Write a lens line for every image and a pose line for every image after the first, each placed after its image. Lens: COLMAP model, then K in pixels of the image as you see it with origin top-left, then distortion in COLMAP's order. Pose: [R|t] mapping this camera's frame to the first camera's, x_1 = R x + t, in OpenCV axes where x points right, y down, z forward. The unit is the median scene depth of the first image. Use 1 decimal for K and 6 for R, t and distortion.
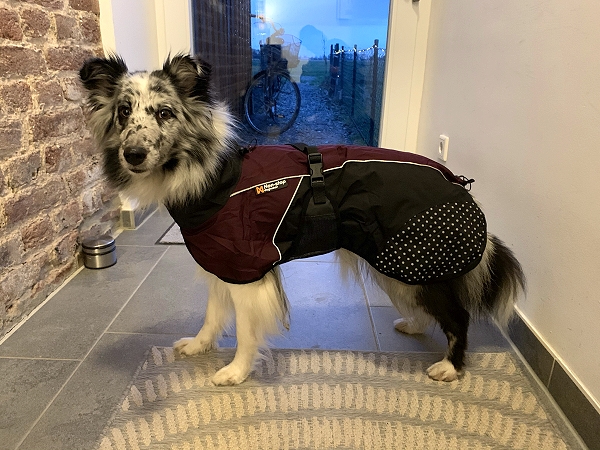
lens RADIAL K [[461.2, 0, 295.9], [0, 461.2, 220.1], [0, 0, 1]] dist [-0.003502, -0.008732]
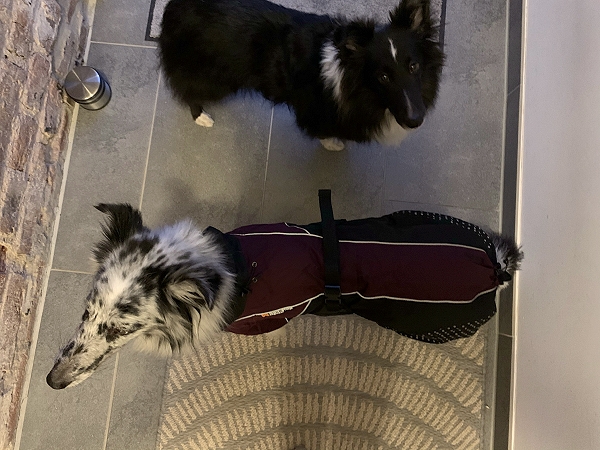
lens RADIAL K [[461.2, 0, 297.4], [0, 461.2, 222.6], [0, 0, 1]] dist [-0.003502, -0.008732]
pose [[0.997513, 0.064992, -0.027272, 0.002141], [-0.005738, 0.460537, 0.887622, -0.759818], [0.070248, -0.885258, 0.459765, 0.540475]]
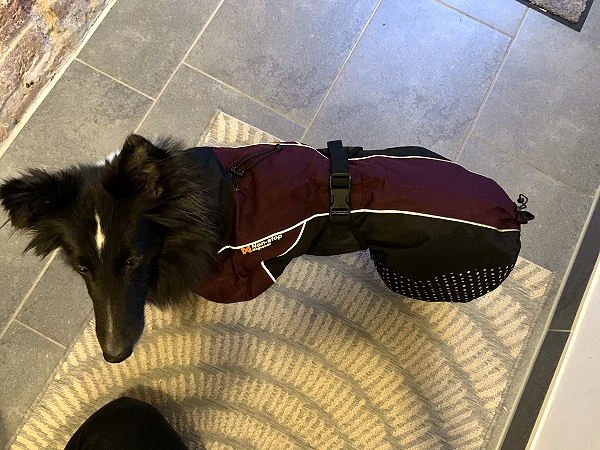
lens RADIAL K [[461.2, 0, 293.6], [0, 461.2, 226.8], [0, 0, 1]] dist [-0.003502, -0.008732]
pose [[0.897028, 0.437244, -0.064490, 0.000862], [-0.177433, 0.489902, 0.853530, -0.438091], [0.404794, -0.754197, 0.517038, 0.343573]]
